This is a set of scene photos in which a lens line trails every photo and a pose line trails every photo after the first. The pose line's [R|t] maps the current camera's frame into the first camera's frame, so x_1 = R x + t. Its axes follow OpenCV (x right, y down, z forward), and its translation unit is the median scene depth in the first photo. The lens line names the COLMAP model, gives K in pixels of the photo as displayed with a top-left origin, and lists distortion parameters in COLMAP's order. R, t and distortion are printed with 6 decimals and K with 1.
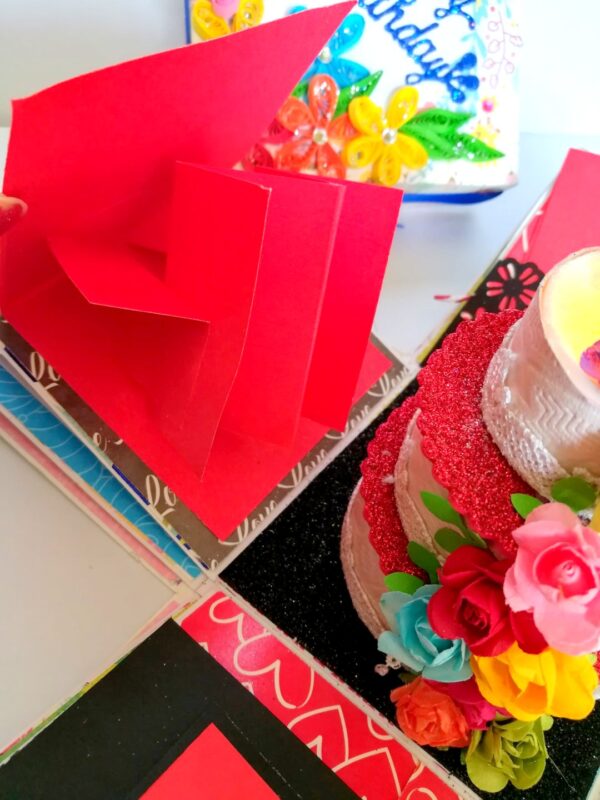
lens RADIAL K [[634.7, 0, 300.0], [0, 634.7, 400.0], [0, 0, 1]] dist [-0.036011, 0.010253]
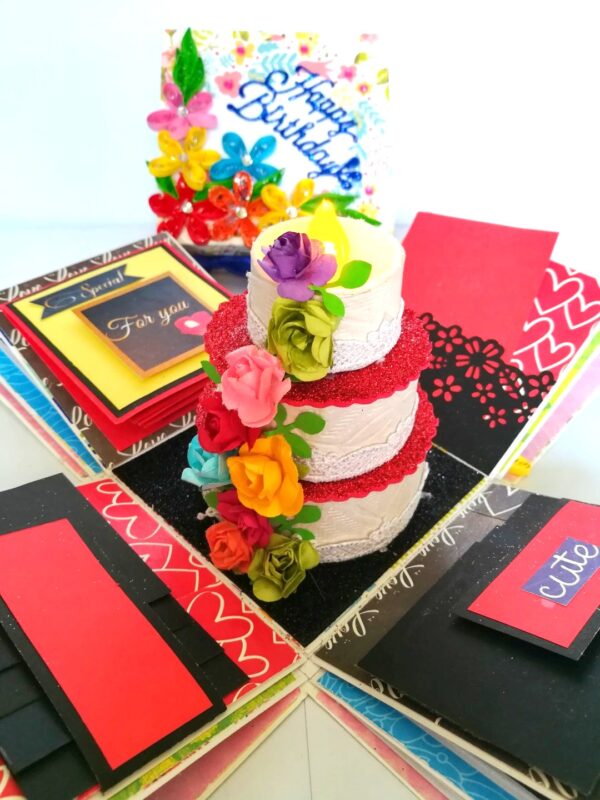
lens RADIAL K [[635.8, 0, 303.1], [0, 635.8, 380.0], [0, 0, 1]] dist [-0.055082, 0.005357]
pose [[0.993864, -0.004012, -0.110532, 0.330760], [-0.024182, 0.967283, -0.252546, 0.310904], [0.107929, 0.253669, 0.961251, -0.266366]]
